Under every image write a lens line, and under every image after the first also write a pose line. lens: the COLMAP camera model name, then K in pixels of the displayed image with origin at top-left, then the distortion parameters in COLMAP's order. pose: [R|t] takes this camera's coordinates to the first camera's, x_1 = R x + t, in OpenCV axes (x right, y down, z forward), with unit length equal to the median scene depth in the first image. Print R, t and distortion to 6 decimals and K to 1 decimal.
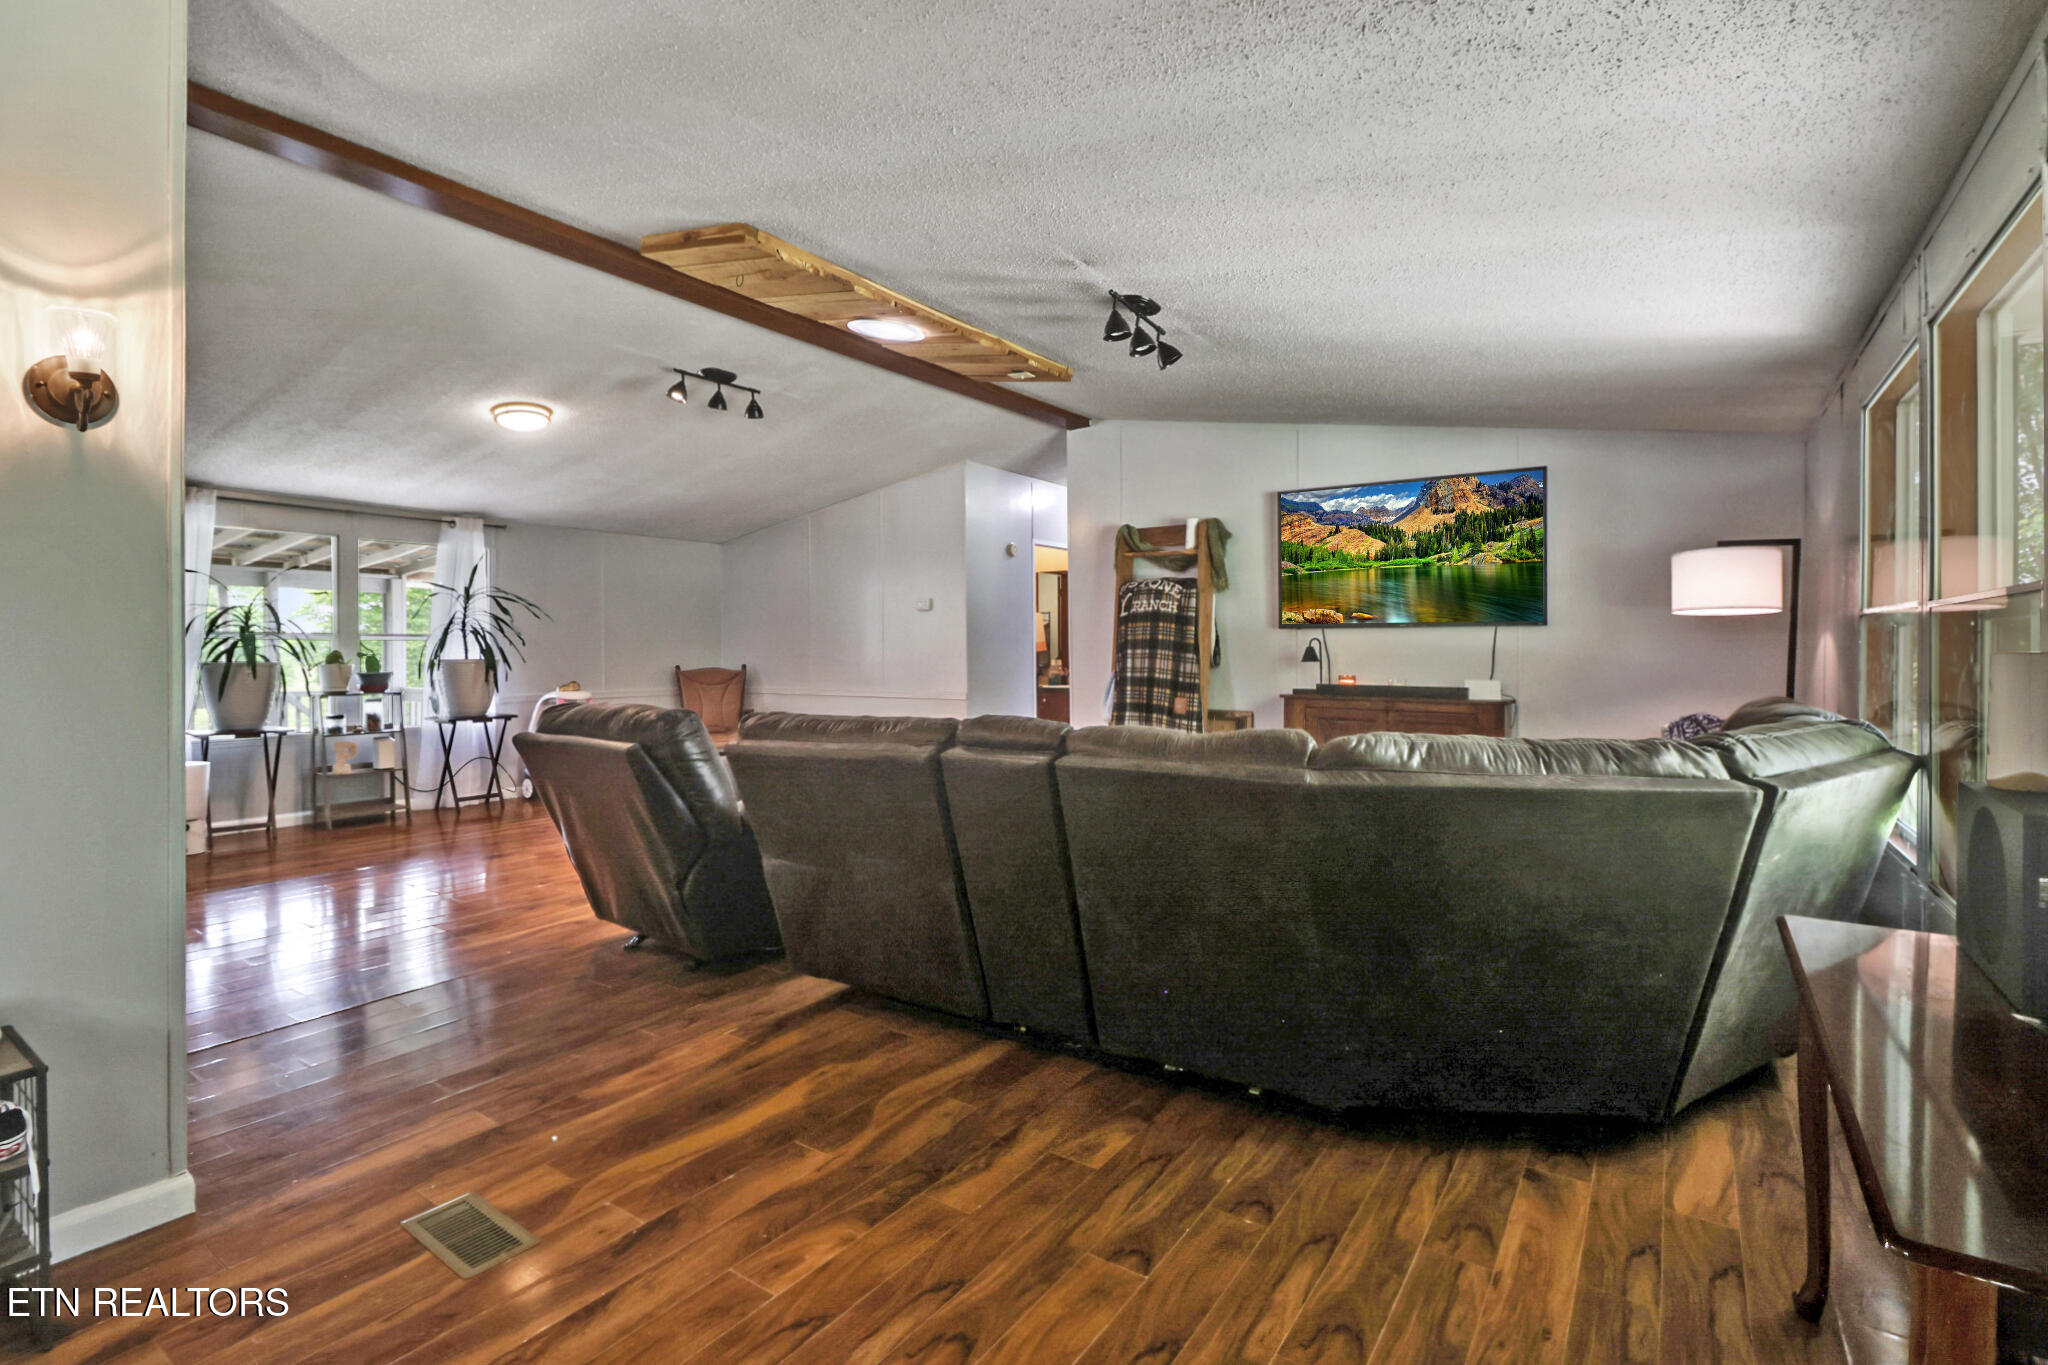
lens RADIAL K [[936.8, 0, 1022.8], [0, 936.8, 660.5], [0, 0, 1]] dist [-0.000116, -0.000028]
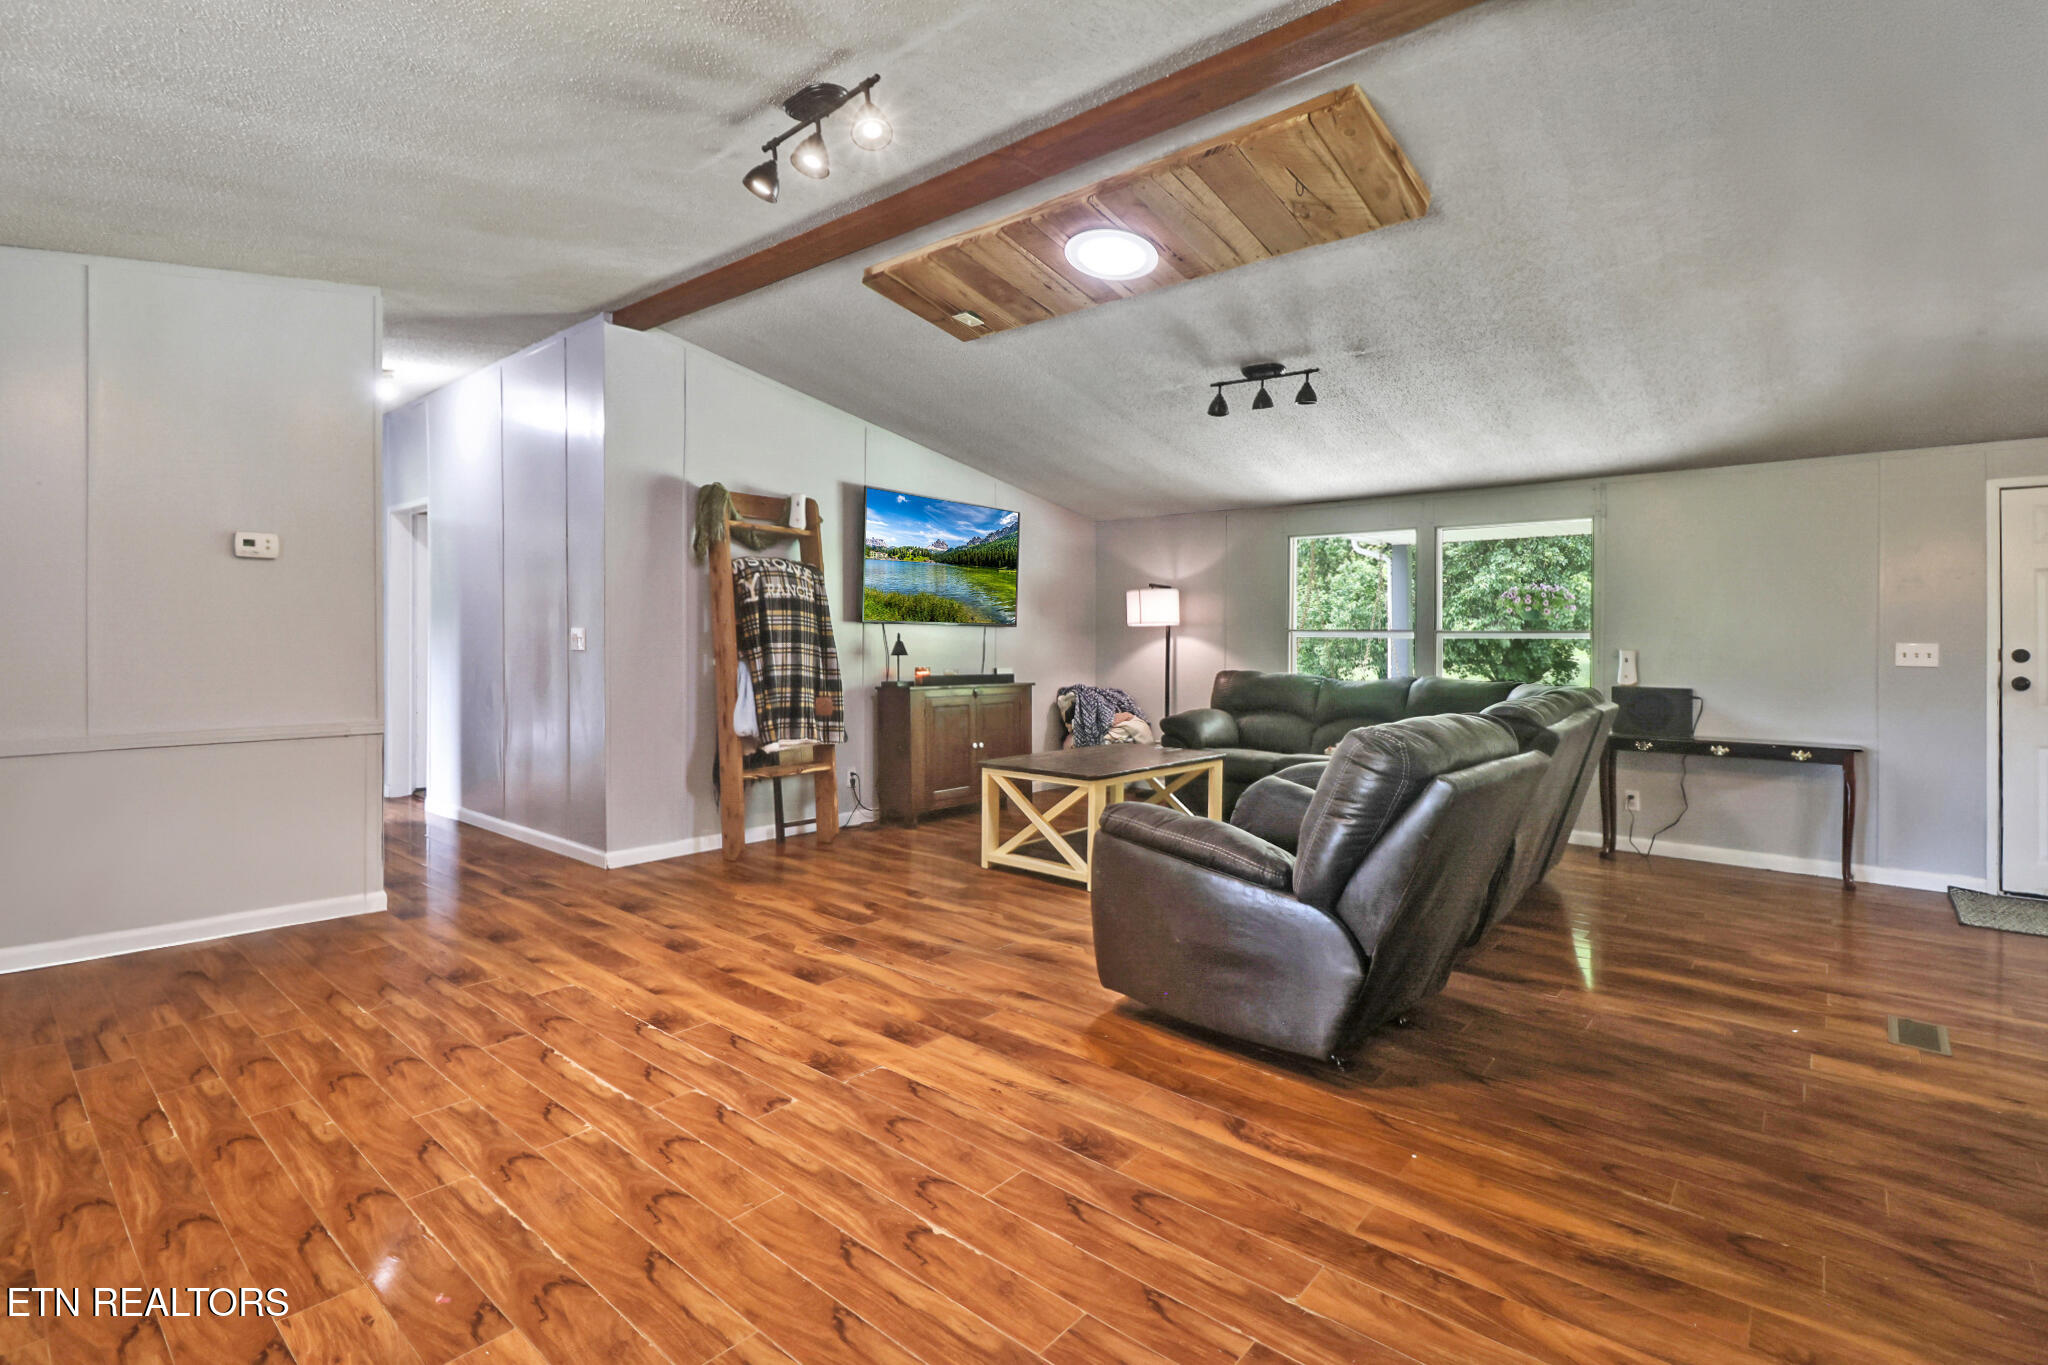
lens RADIAL K [[969.9, 0, 1023.8], [0, 969.9, 645.5], [0, 0, 1]] dist [0.000318, 0.000178]
pose [[0.094681, 0.000472, 0.995508, -0.724805], [0.000666, 1.000000, -0.000537, -0.008887], [-0.995507, 0.000714, 0.094681, 0.724082]]
